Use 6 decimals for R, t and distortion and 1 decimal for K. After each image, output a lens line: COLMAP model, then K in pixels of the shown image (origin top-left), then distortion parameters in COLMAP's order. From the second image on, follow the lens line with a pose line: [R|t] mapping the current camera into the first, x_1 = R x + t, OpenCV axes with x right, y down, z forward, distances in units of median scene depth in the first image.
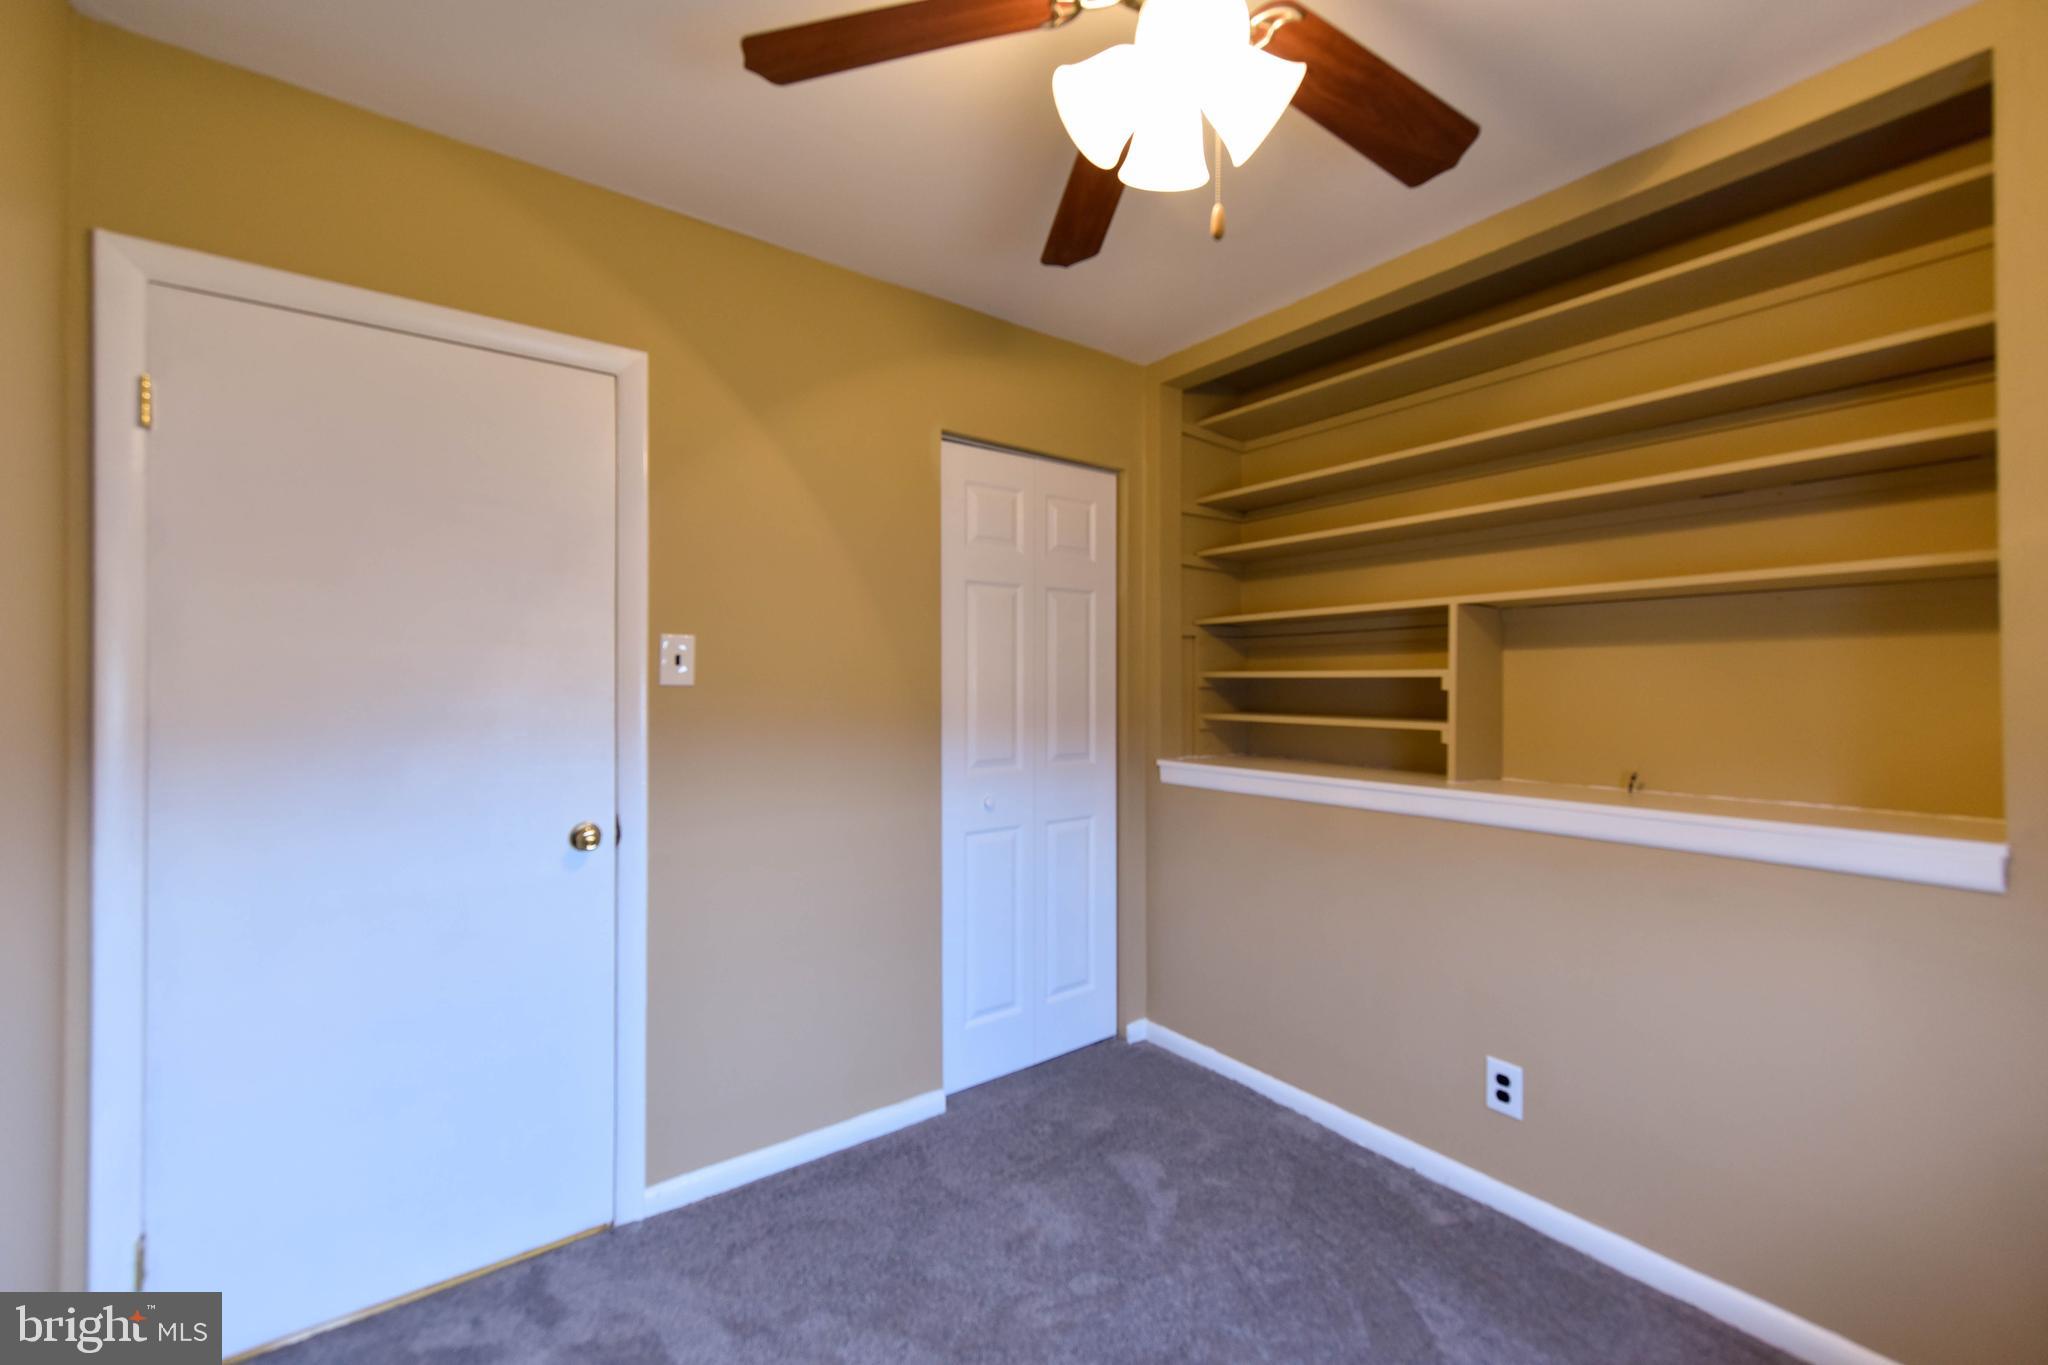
lens RADIAL K [[855.9, 0, 1028.6], [0, 855.9, 676.0], [0, 0, 1]] dist [0.005627, -0.000873]
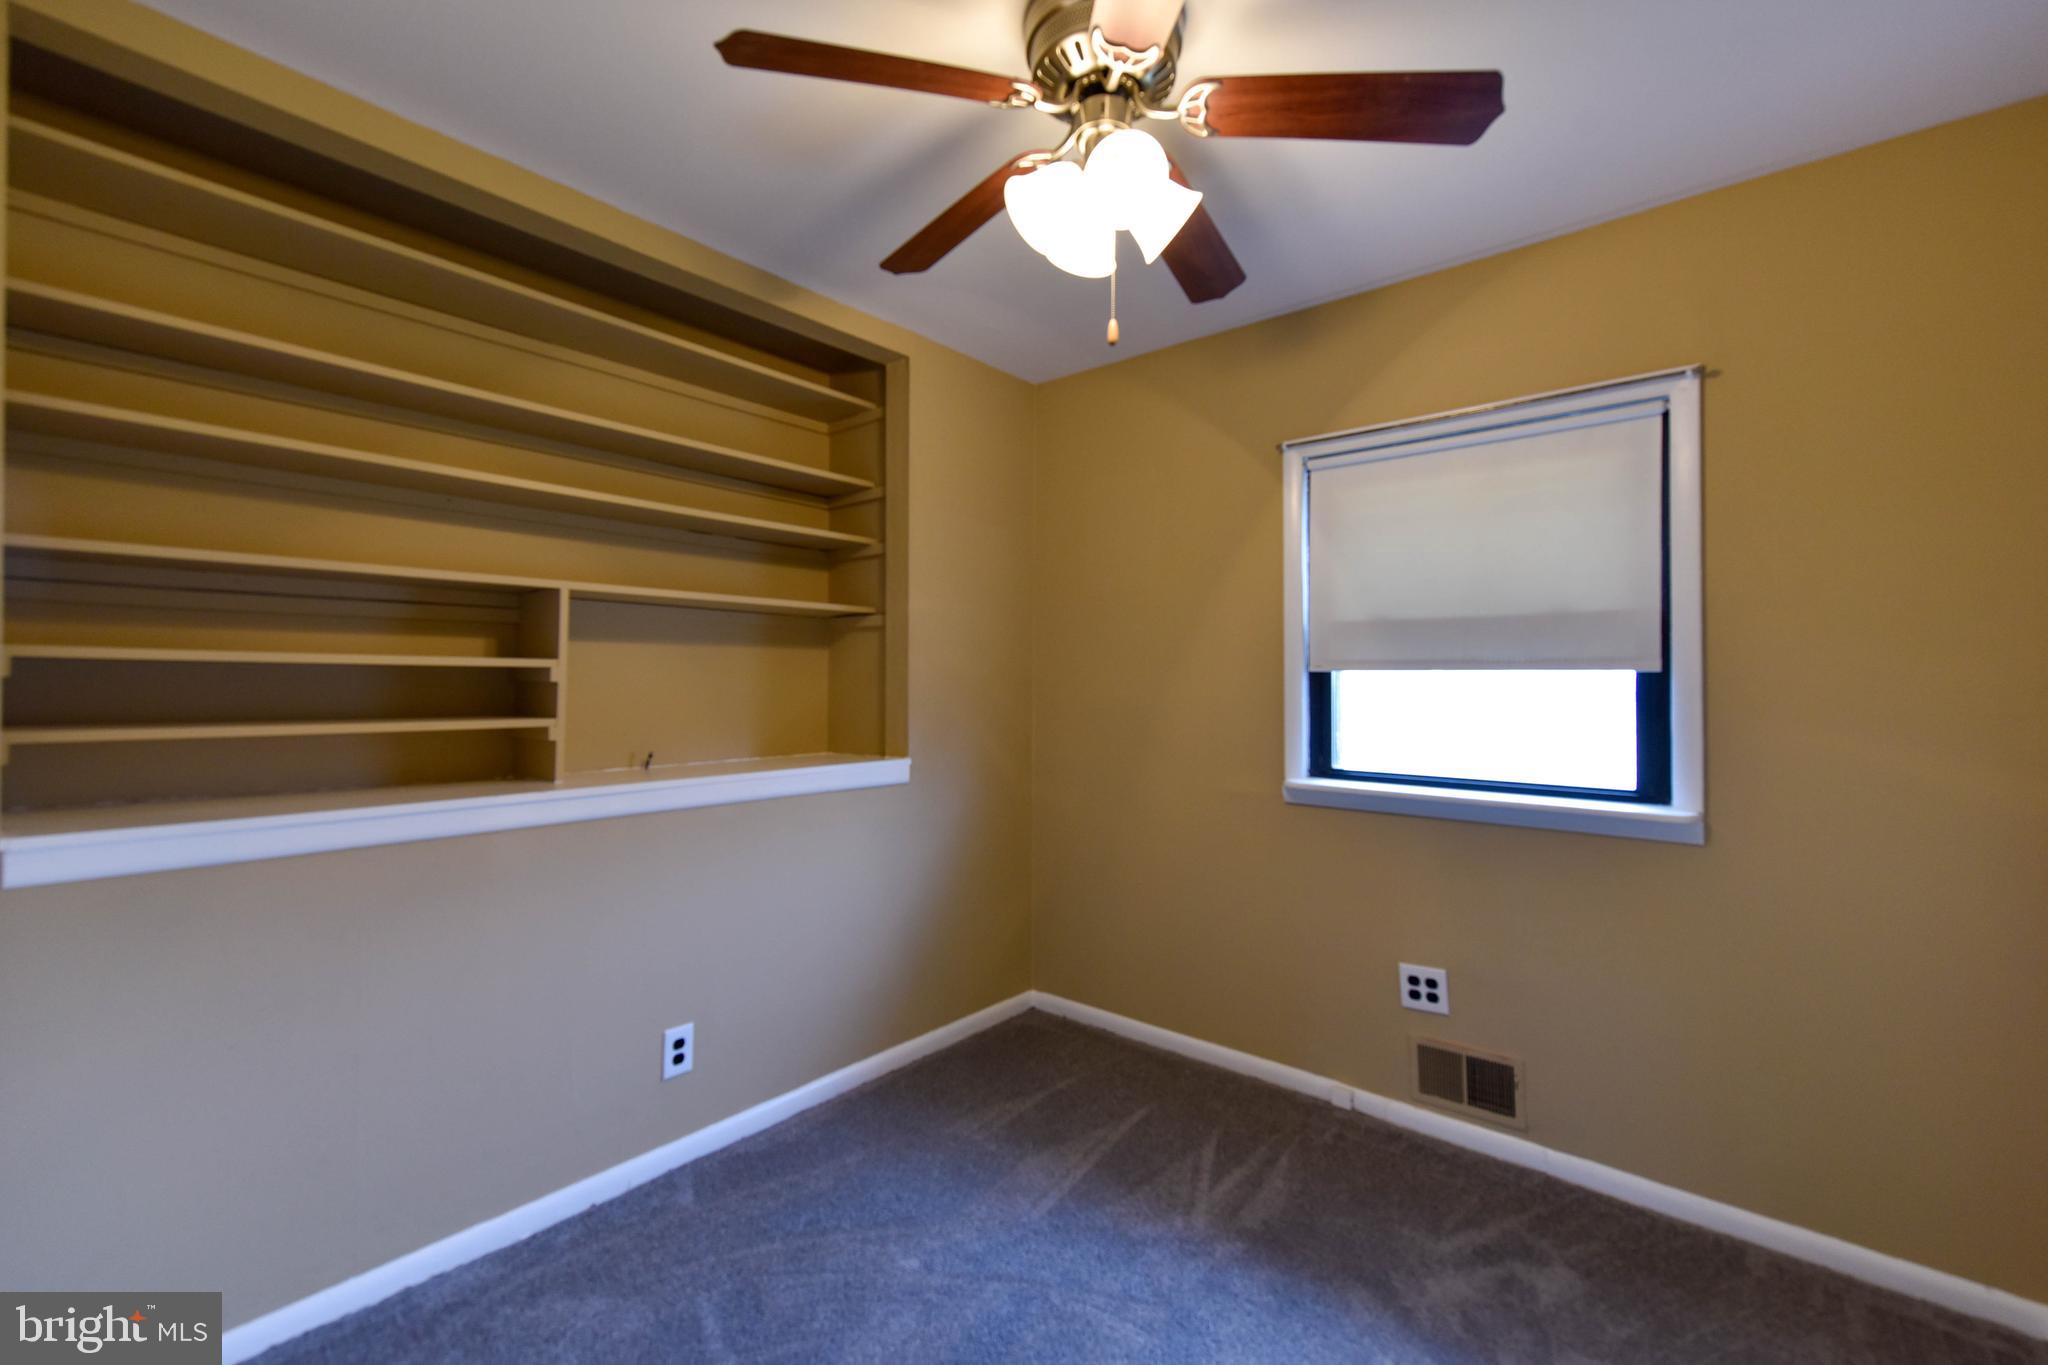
lens RADIAL K [[855.9, 0, 1028.6], [0, 855.9, 676.0], [0, 0, 1]] dist [0.005627, -0.000873]
pose [[-0.252125, -0.002257, 0.967692, -0.557490], [-0.021779, 0.999757, -0.003343, 0.001635], [-0.967450, -0.021918, -0.252113, 0.792226]]
